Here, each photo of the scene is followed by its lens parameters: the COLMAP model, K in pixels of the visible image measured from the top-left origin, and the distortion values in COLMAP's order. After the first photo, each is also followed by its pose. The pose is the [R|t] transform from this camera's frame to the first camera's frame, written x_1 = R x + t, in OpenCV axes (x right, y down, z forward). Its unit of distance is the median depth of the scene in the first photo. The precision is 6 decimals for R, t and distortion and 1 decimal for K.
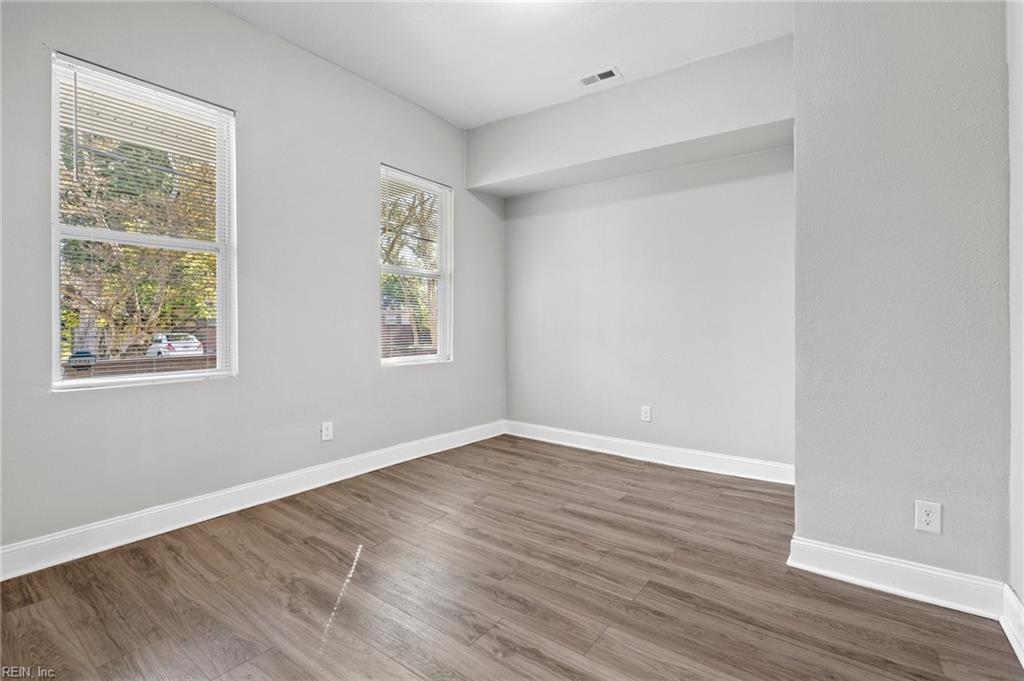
lens RADIAL K [[465.8, 0, 511.0], [0, 465.8, 333.6], [0, 0, 1]] dist [-0.001833, -0.000161]
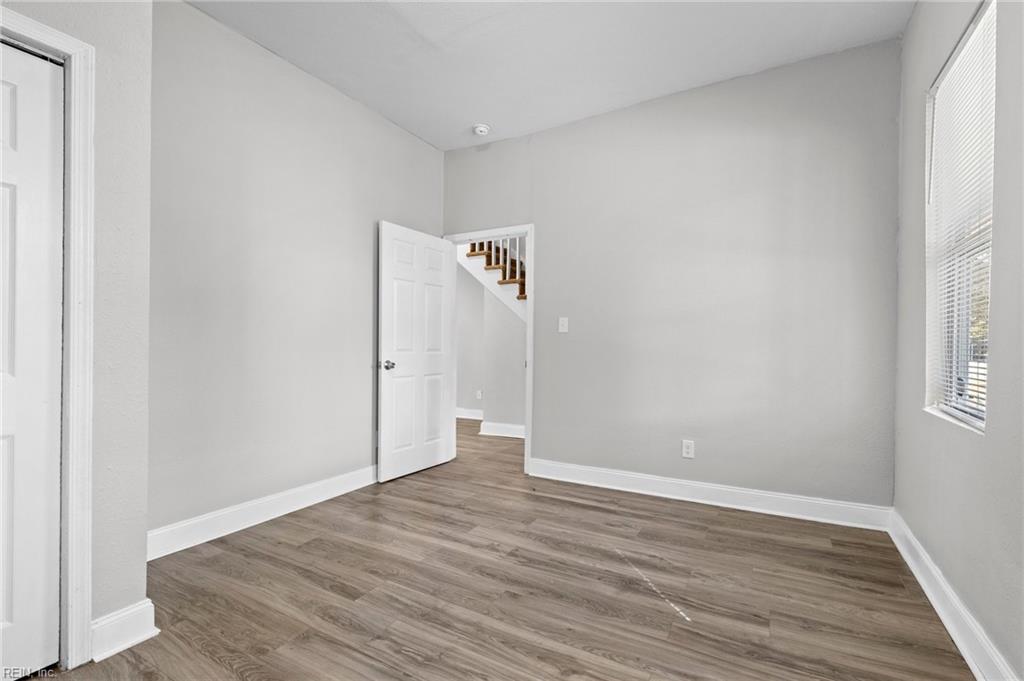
lens RADIAL K [[435.4, 0, 514.5], [0, 435.4, 343.1], [0, 0, 1]] dist [0.002737, 0.000141]
pose [[-0.992420, -0.010818, -0.122417, 0.080193], [-0.013098, 0.999755, 0.017830, -0.032398], [0.122194, 0.019299, -0.992319, 1.905117]]
